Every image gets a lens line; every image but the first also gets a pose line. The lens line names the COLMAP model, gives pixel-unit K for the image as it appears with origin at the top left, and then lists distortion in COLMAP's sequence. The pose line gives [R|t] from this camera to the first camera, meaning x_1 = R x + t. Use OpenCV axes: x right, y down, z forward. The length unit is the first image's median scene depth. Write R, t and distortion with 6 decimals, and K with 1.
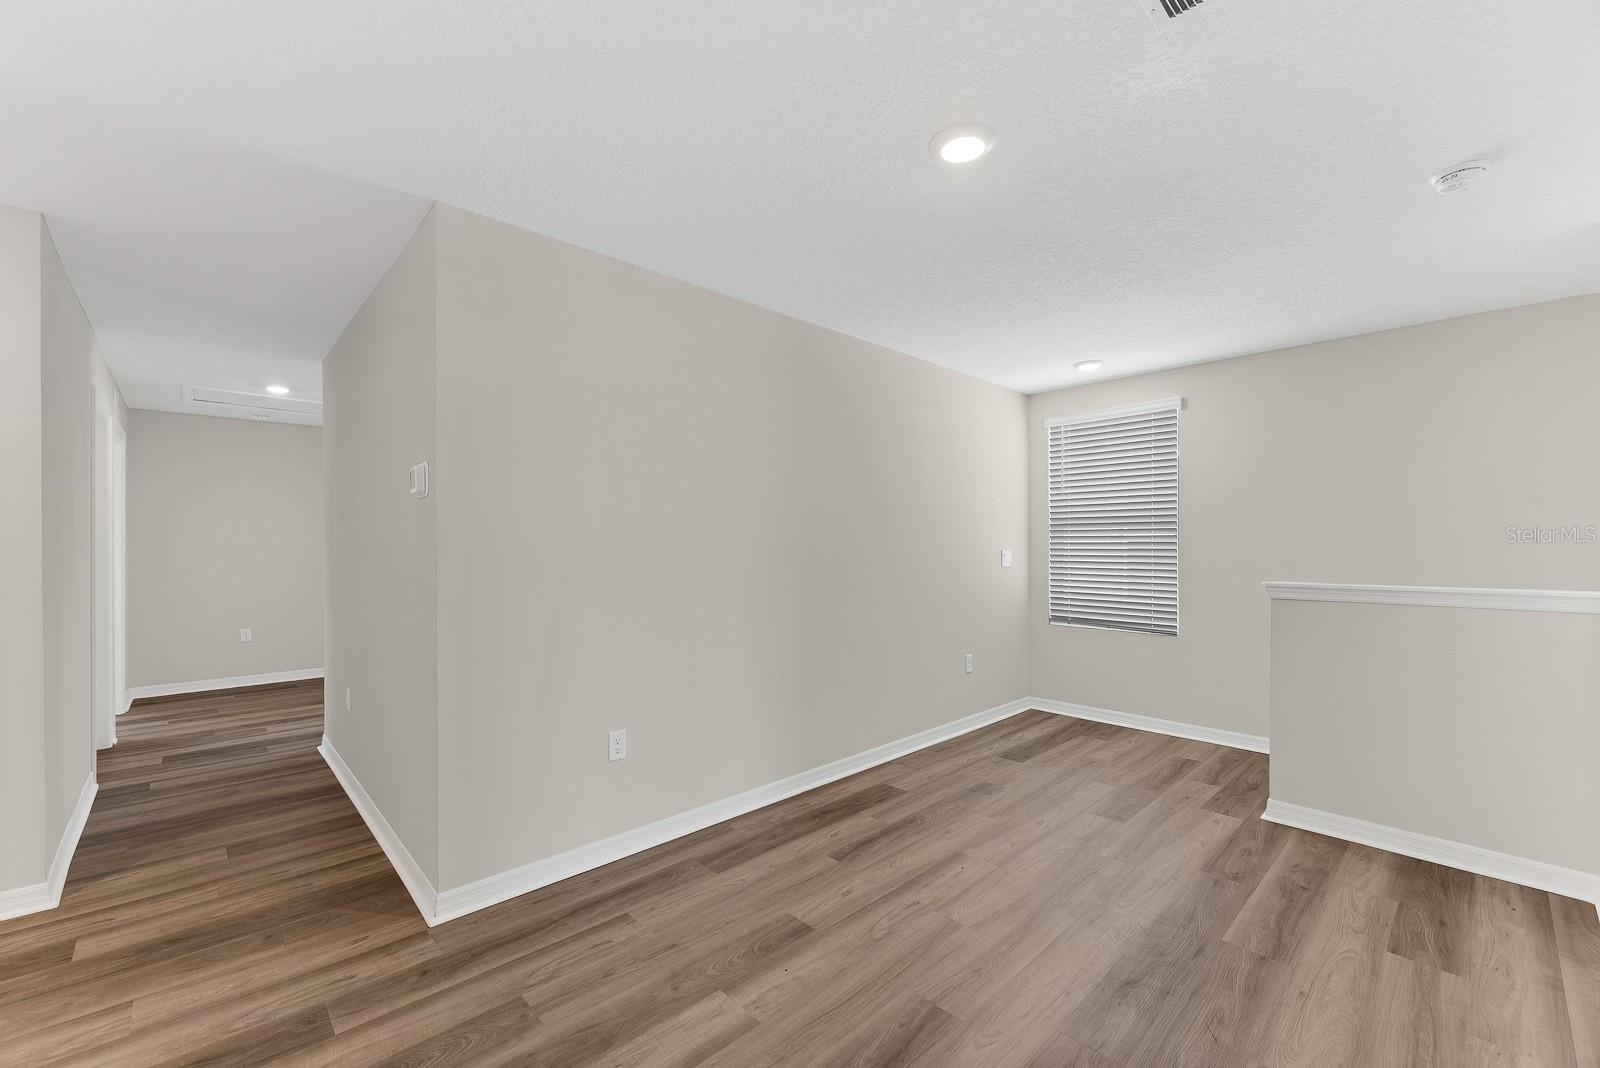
lens RADIAL K [[648.3, 0, 801.9], [0, 648.3, 547.4], [0, 0, 1]] dist [-0.001045, -0.000144]
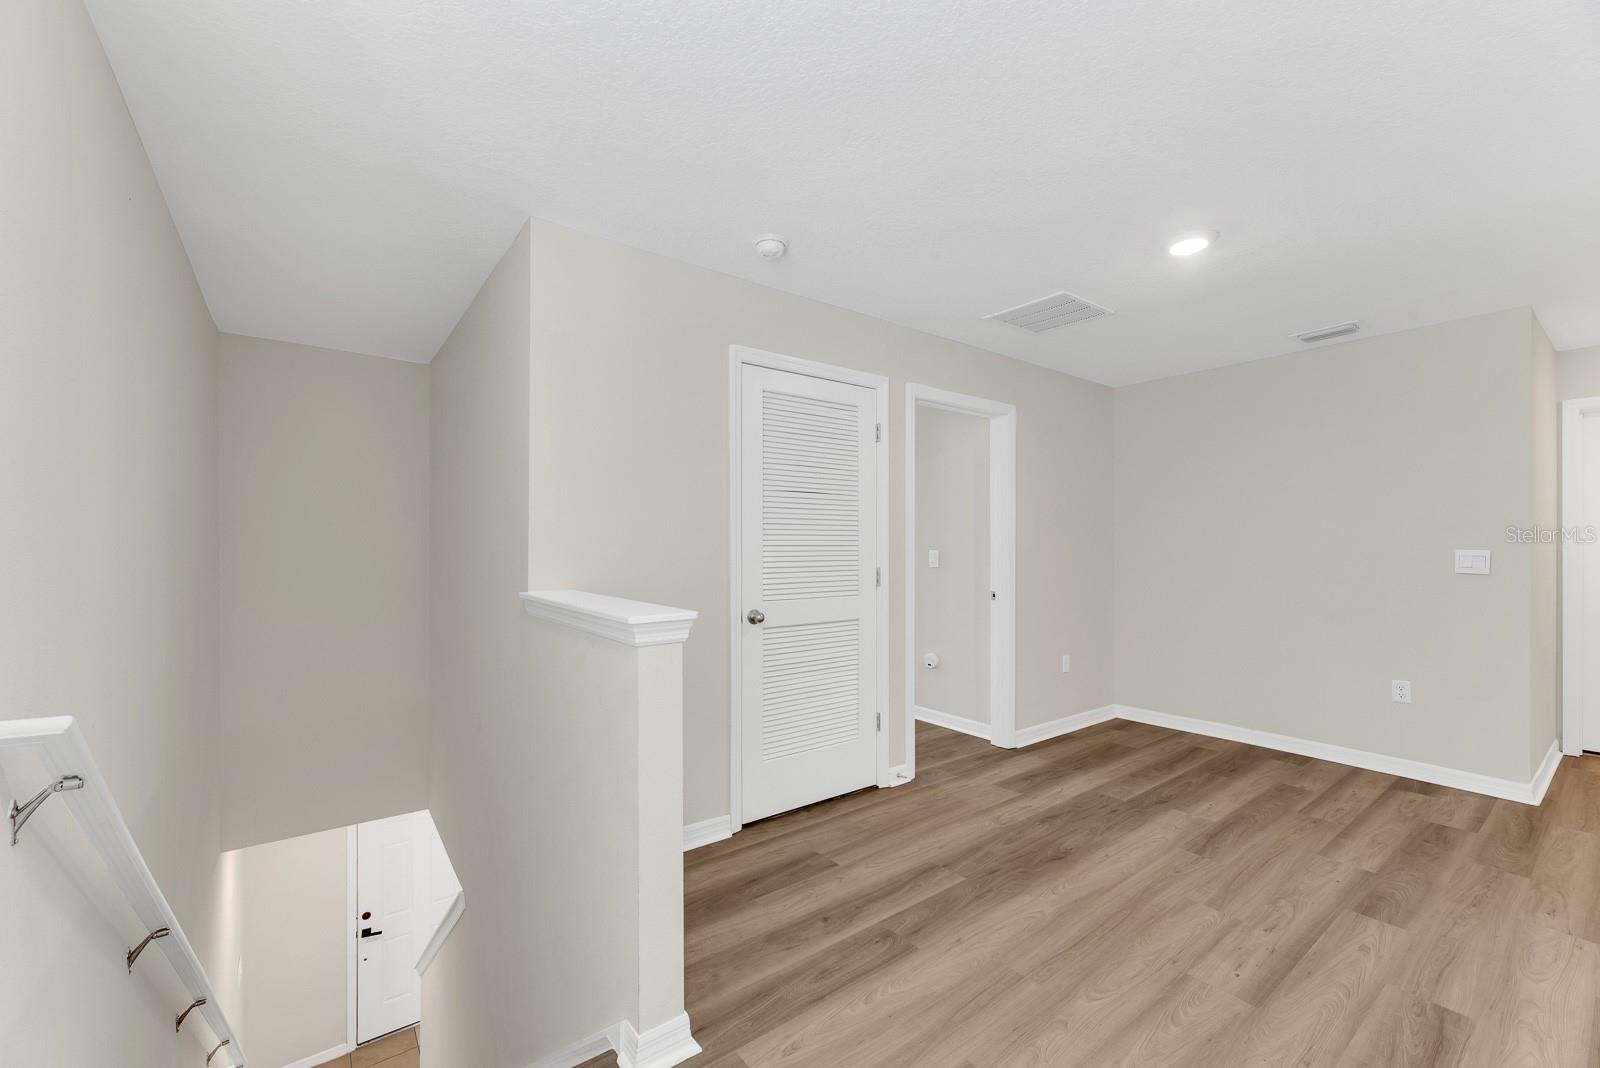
lens RADIAL K [[648.3, 0, 801.9], [0, 648.3, 547.4], [0, 0, 1]] dist [-0.001045, -0.000144]
pose [[-0.994546, 0.001357, 0.104286, 0.763429], [0.001809, 0.999989, 0.004248, -0.001804], [-0.104279, 0.004414, -0.994538, 2.046647]]
